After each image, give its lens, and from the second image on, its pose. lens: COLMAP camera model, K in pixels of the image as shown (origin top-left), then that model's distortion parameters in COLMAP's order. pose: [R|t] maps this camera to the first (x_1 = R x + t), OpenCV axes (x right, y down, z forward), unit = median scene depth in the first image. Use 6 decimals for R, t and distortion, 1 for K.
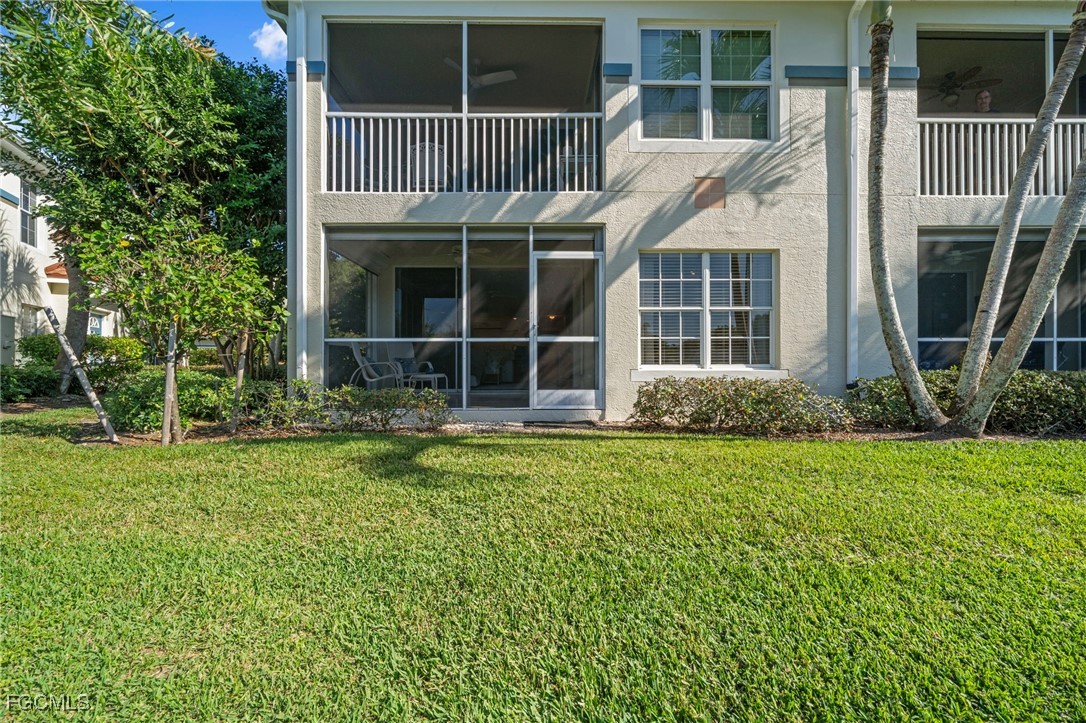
lens RADIAL K [[419.4, 0, 538.1], [0, 419.4, 357.1], [0, 0, 1]] dist [-0.001149, -0.000066]
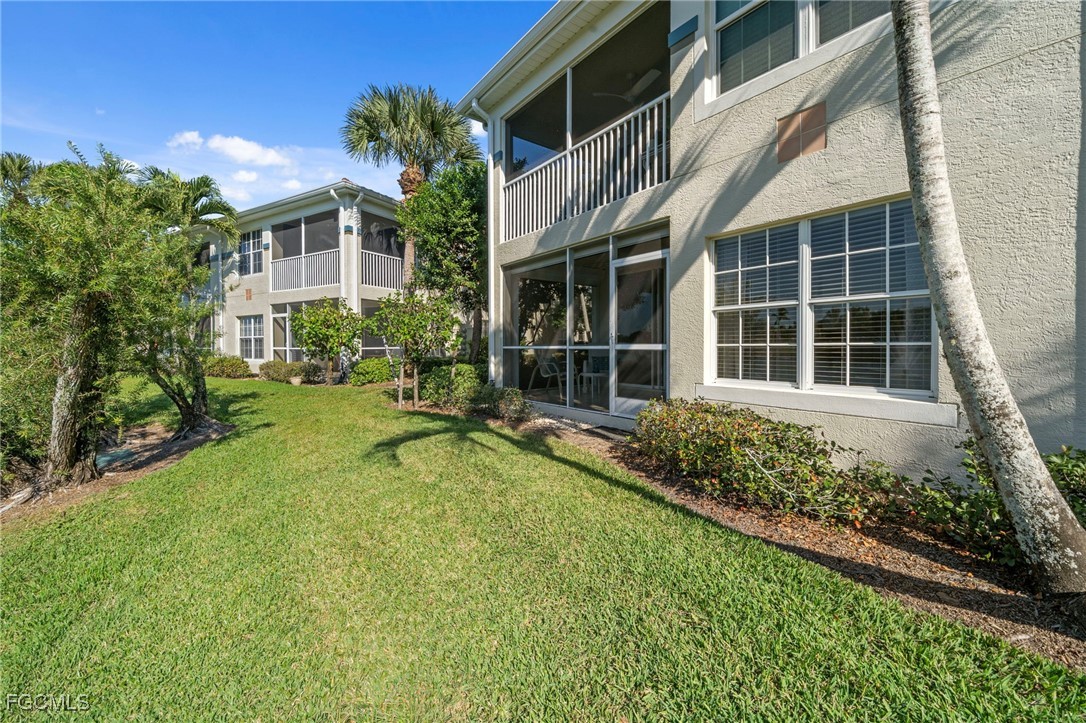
lens RADIAL K [[419.4, 0, 538.1], [0, 419.4, 357.1], [0, 0, 1]] dist [-0.001149, -0.000066]
pose [[0.601561, 0.020849, -0.798554, 0.698604], [-0.004607, 0.999733, 0.022630, -0.039758], [0.798813, -0.009934, 0.601497, 0.239567]]
